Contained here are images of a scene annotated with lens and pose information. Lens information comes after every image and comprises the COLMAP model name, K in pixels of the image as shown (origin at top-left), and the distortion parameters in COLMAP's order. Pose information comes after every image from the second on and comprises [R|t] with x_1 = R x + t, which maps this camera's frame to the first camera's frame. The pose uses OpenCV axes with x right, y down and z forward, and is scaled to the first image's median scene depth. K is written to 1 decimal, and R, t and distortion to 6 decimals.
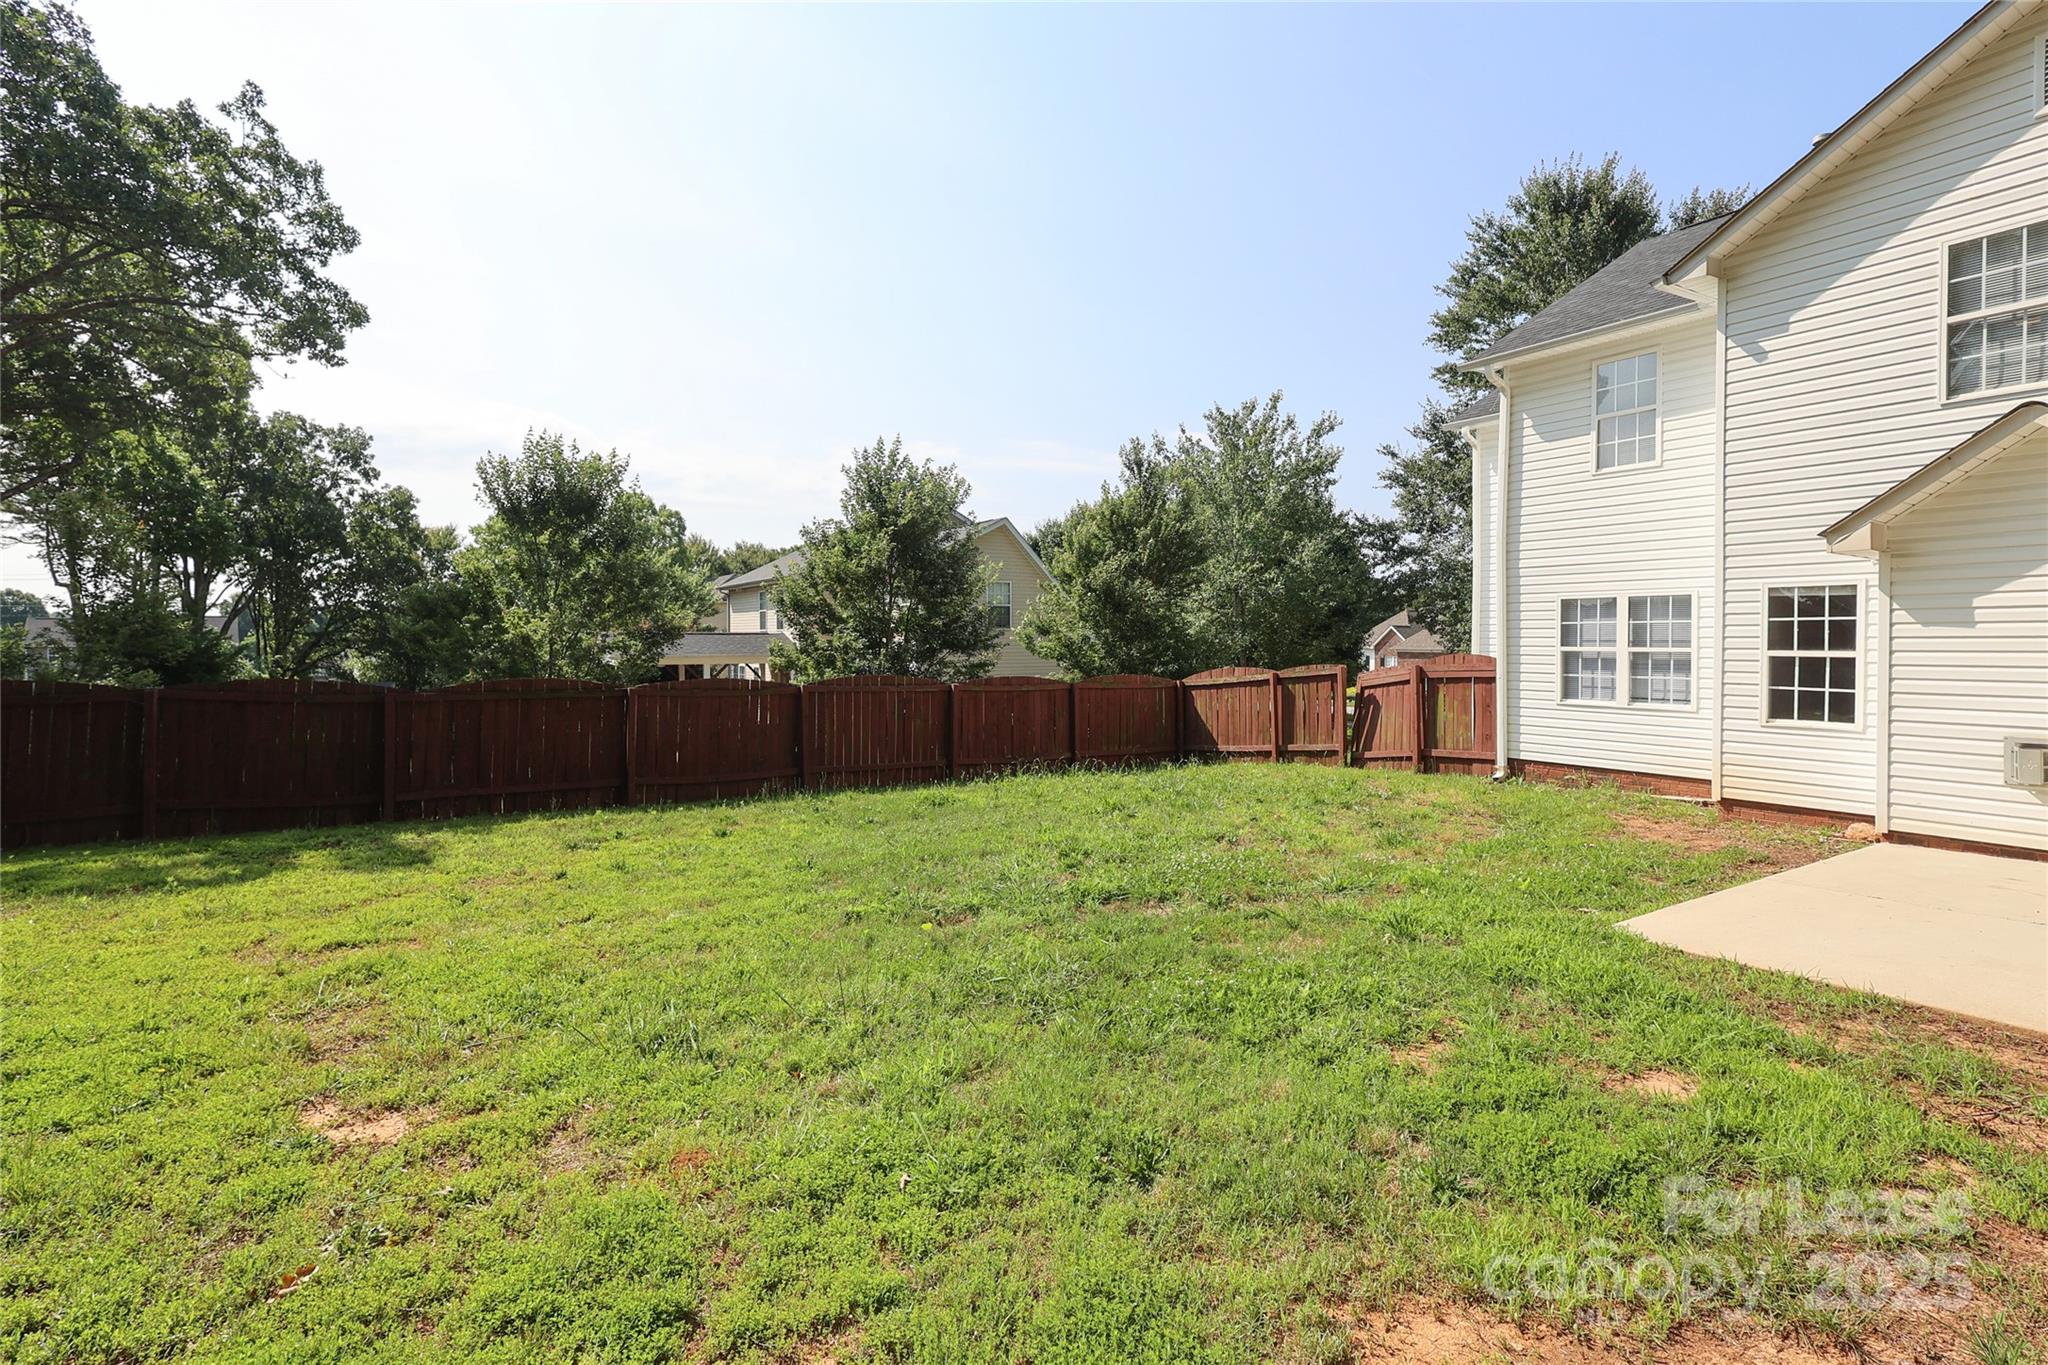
lens RADIAL K [[959.9, 0, 1034.8], [0, 959.9, 665.7], [0, 0, 1]] dist [0.000053, 0.000291]
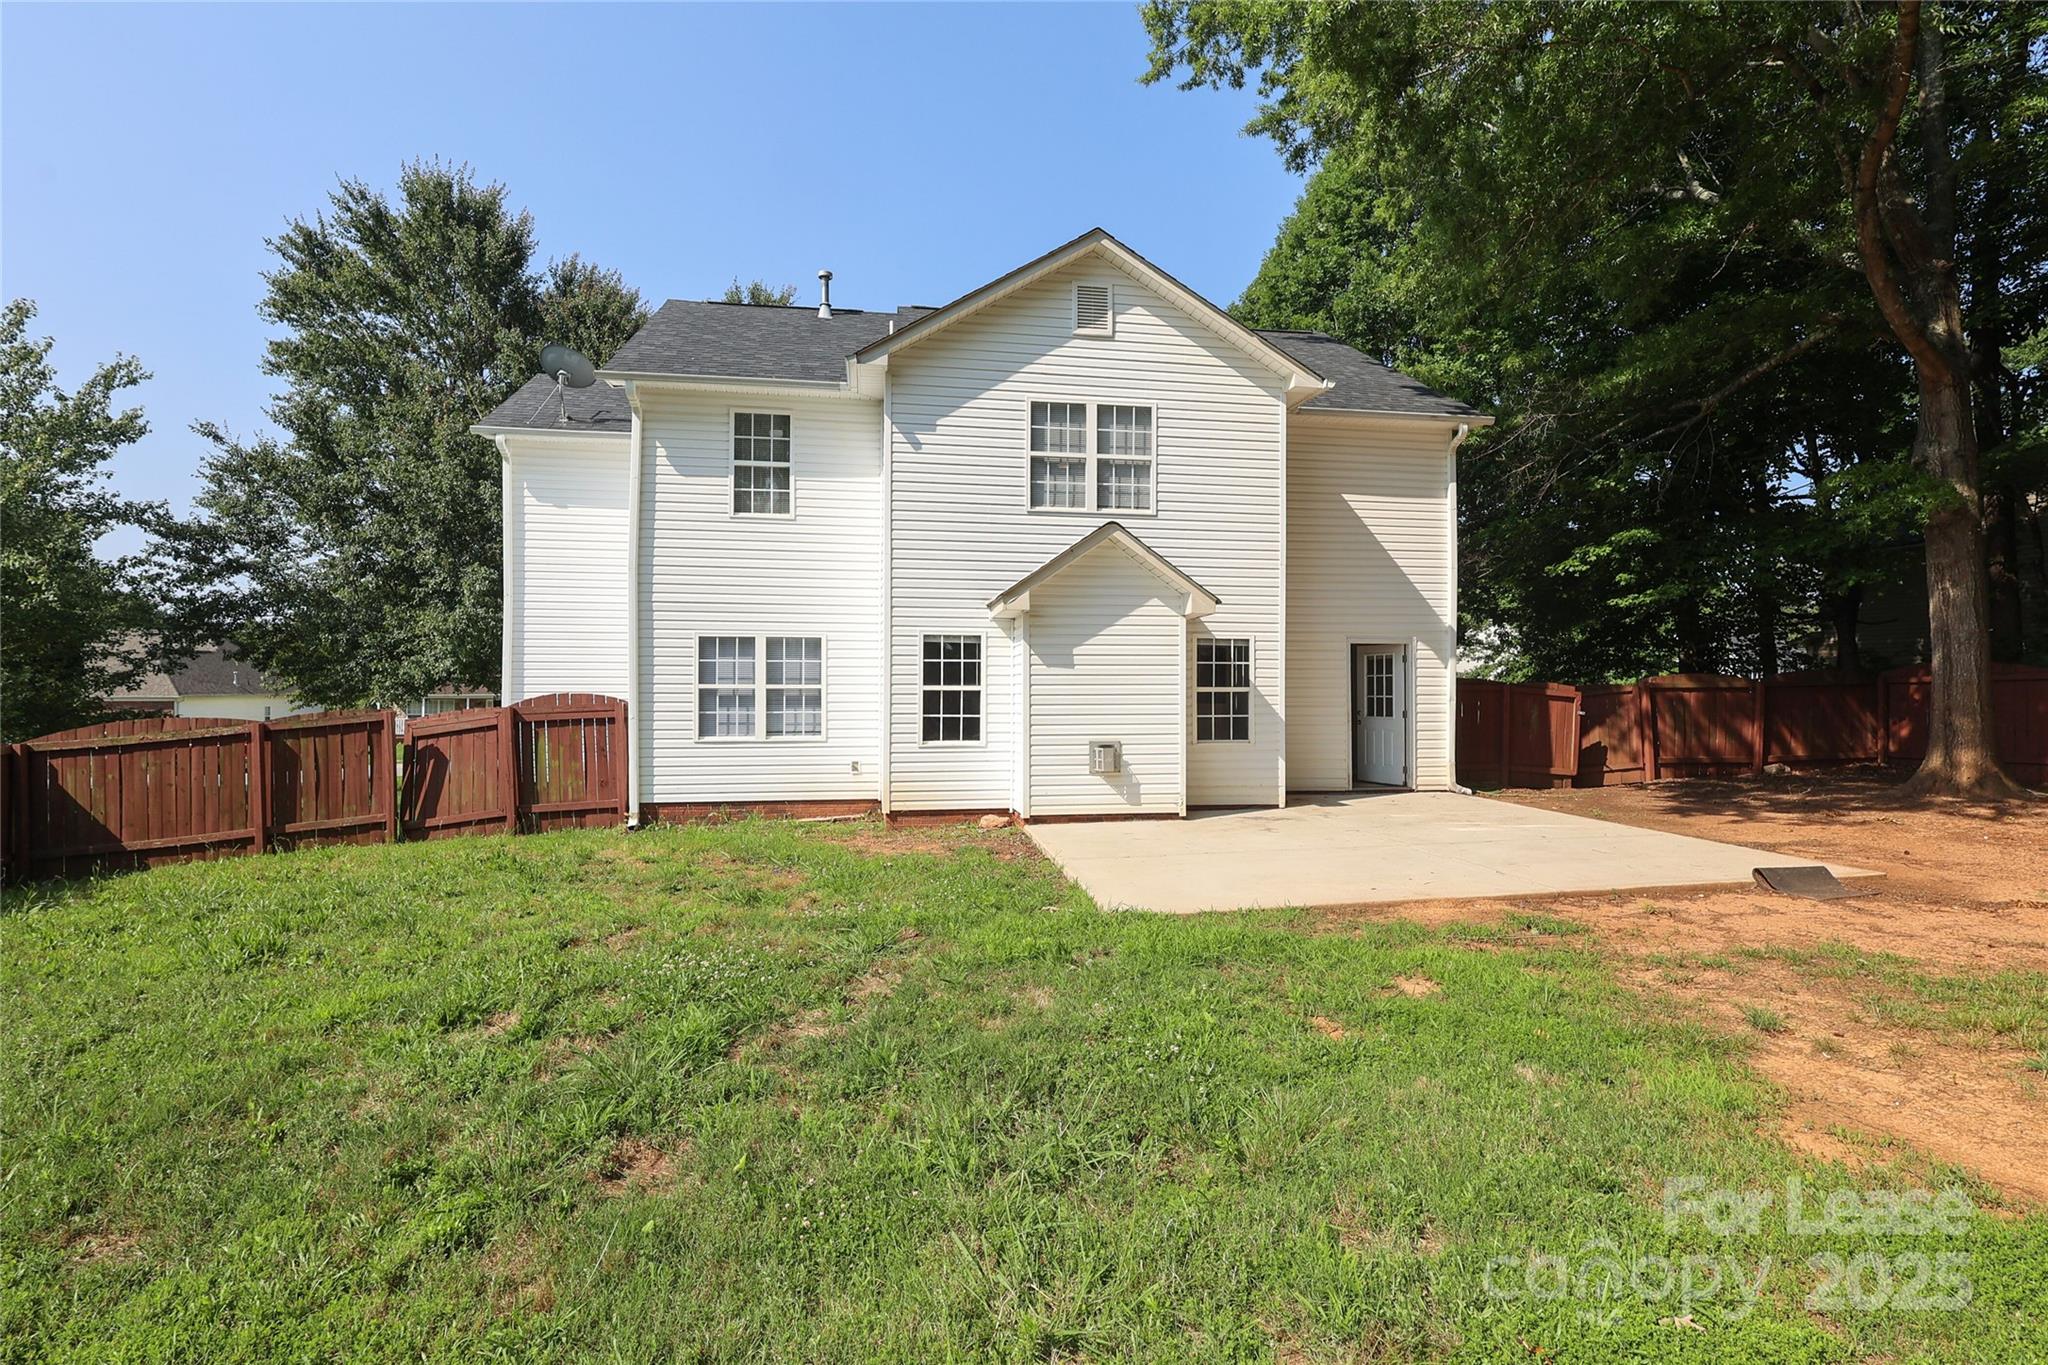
lens RADIAL K [[994.0, 0, 1024.0], [0, 994.0, 682.5], [0, 0, 1]] dist [0.003320, -0.000026]
pose [[0.393263, 0.004823, 0.919413, -0.280394], [0.022511, 0.999636, -0.014873, 0.001577], [-0.919150, 0.026546, 0.393011, 0.301558]]
